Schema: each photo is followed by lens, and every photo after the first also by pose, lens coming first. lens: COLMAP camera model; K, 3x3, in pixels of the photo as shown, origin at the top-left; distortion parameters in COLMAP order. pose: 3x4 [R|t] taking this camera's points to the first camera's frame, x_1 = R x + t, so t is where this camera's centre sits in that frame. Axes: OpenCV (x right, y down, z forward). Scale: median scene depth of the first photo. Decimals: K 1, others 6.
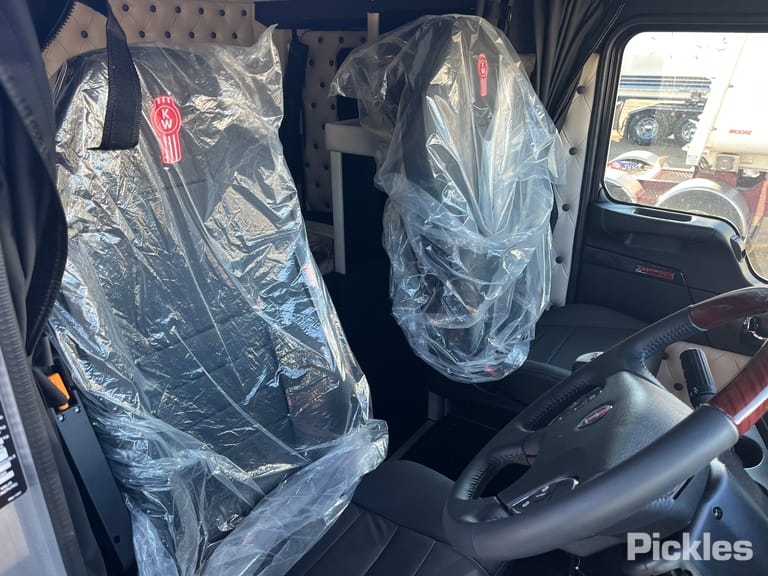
lens RADIAL K [[582.9, 0, 397.0], [0, 582.9, 294.3], [0, 0, 1]] dist [0.059739, -0.083695]
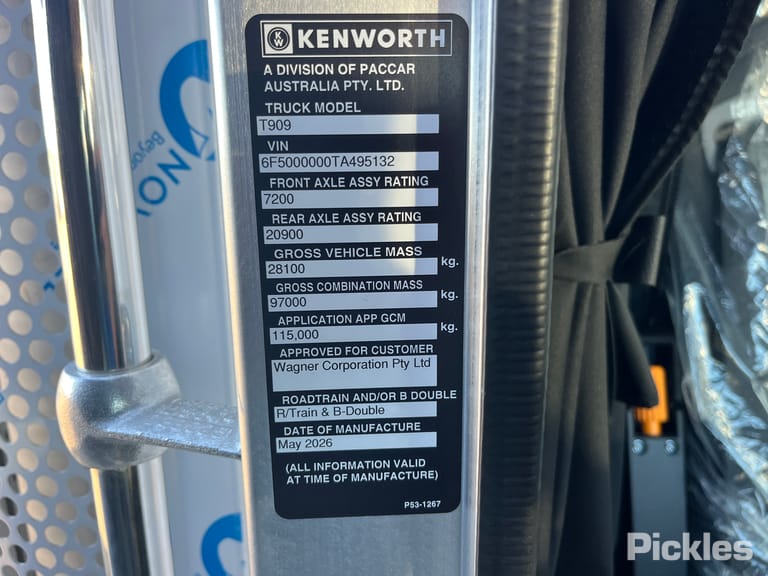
lens RADIAL K [[582.9, 0, 383.4], [0, 582.9, 287.5], [0, 0, 1]] dist [0.059739, -0.083695]
pose [[0.472692, 0.207887, -0.856356, -0.234052], [-0.343366, 0.938421, 0.038278, 0.130880], [0.811580, 0.275950, 0.514966, 0.465944]]
